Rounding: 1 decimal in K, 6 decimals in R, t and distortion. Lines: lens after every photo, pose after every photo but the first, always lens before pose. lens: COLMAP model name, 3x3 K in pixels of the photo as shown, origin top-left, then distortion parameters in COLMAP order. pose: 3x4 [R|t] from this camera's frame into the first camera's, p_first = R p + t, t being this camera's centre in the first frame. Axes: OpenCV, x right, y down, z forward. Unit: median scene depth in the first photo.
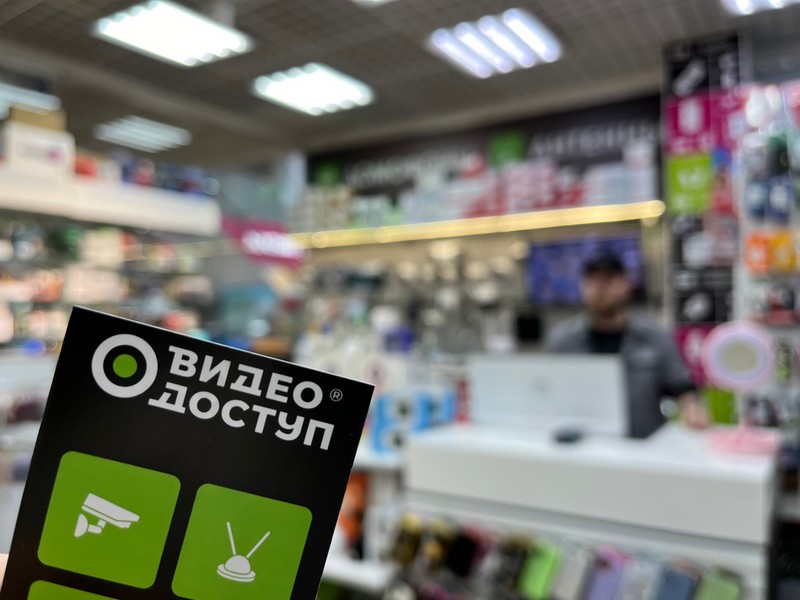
lens RADIAL K [[647.7, 0, 400.0], [0, 647.7, 300.0], [0, 0, 1]] dist [-0.013061, -0.008230]
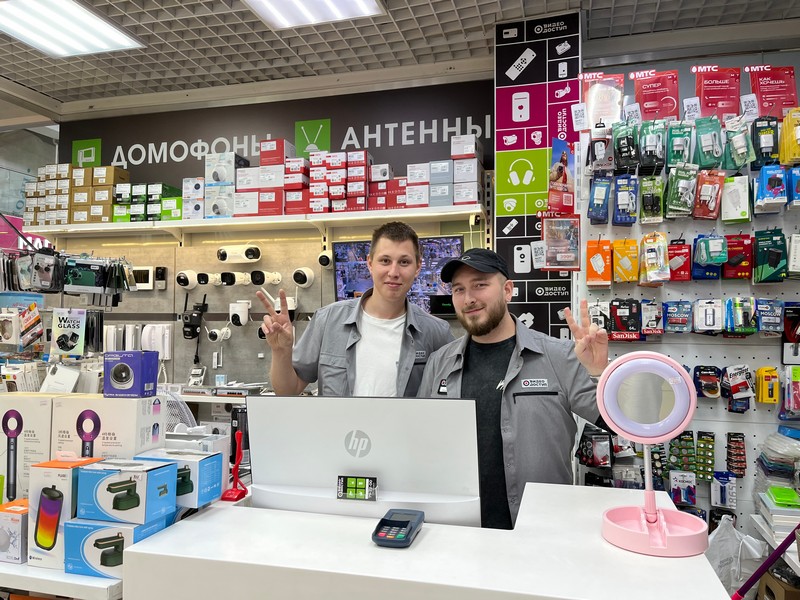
lens RADIAL K [[613.5, 0, 400.0], [0, 613.5, 300.0], [0, 0, 1]] dist [0.031035, -0.004120]
pose [[0.952917, 0.021958, 0.302436, 0.042676], [-0.015775, 0.999614, -0.022872, 0.002144], [-0.302822, 0.017024, 0.952895, 0.249677]]
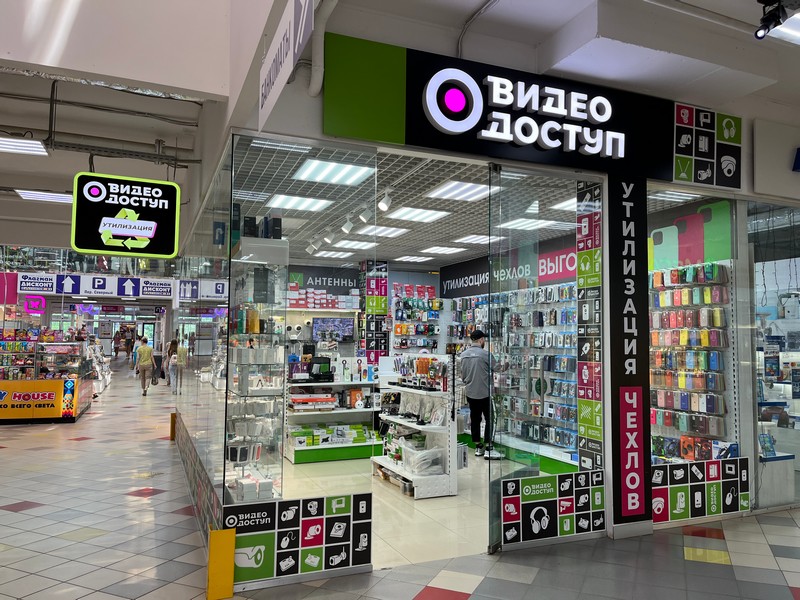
lens RADIAL K [[592.0, 0, 401.3], [0, 592.0, 306.5], [0, 0, 1]] dist [0.072368, -0.008588]
pose [[0.564019, 0.060435, 0.823547, -1.899624], [-0.029526, 0.998156, -0.053027, -0.021790], [-0.825234, 0.005592, 0.564764, -0.783420]]
